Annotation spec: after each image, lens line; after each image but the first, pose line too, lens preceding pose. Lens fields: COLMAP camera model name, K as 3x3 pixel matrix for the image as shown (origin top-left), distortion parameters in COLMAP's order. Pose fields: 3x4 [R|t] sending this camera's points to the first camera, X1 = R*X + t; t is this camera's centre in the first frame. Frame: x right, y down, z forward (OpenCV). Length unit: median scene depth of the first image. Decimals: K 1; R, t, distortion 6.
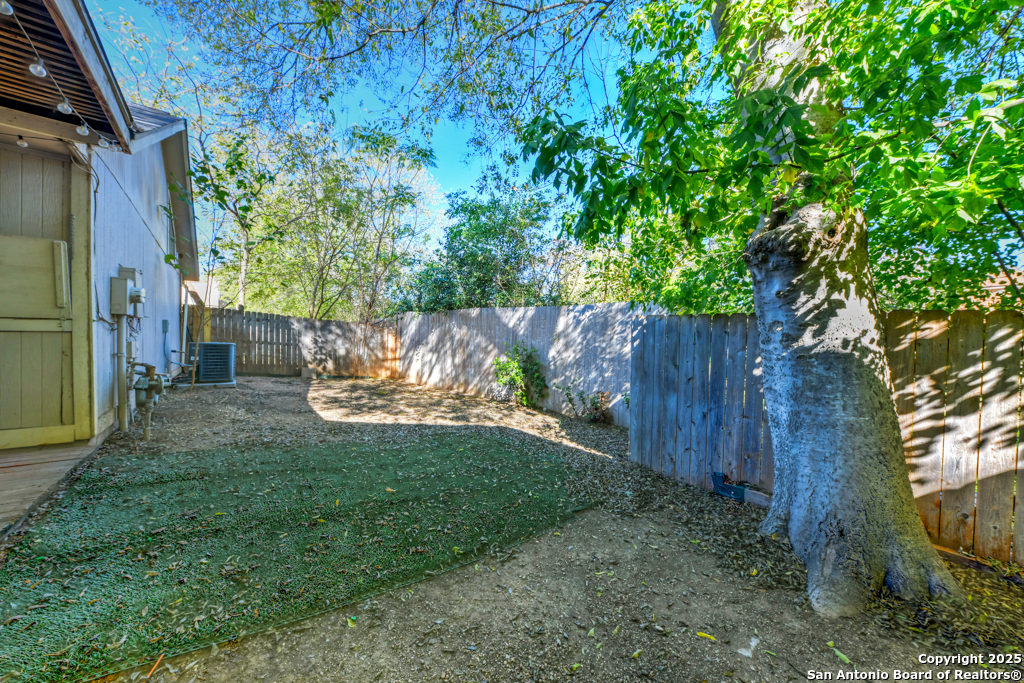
lens RADIAL K [[357.2, 0, 515.4], [0, 357.2, 336.0], [0, 0, 1]] dist [0.006061, -0.000231]
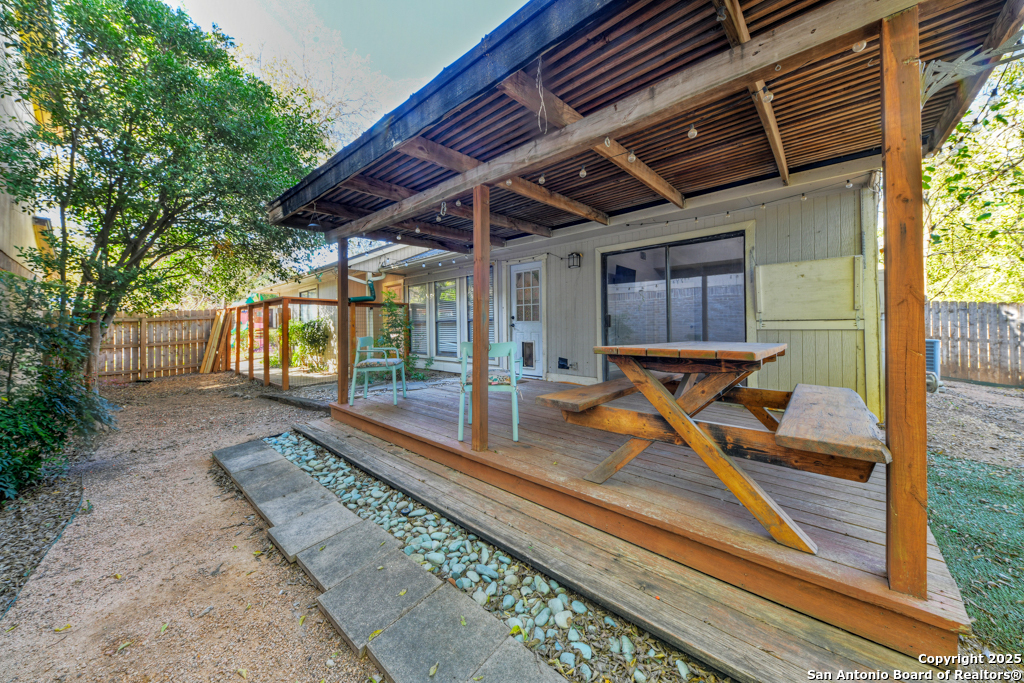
lens RADIAL K [[357.2, 0, 515.4], [0, 357.2, 336.0], [0, 0, 1]] dist [0.006061, -0.000231]
pose [[0.158921, 0.006090, -0.987273, -0.247811], [0.008396, 0.999936, 0.007520, -0.009705], [0.987256, -0.009484, 0.158860, -0.323029]]
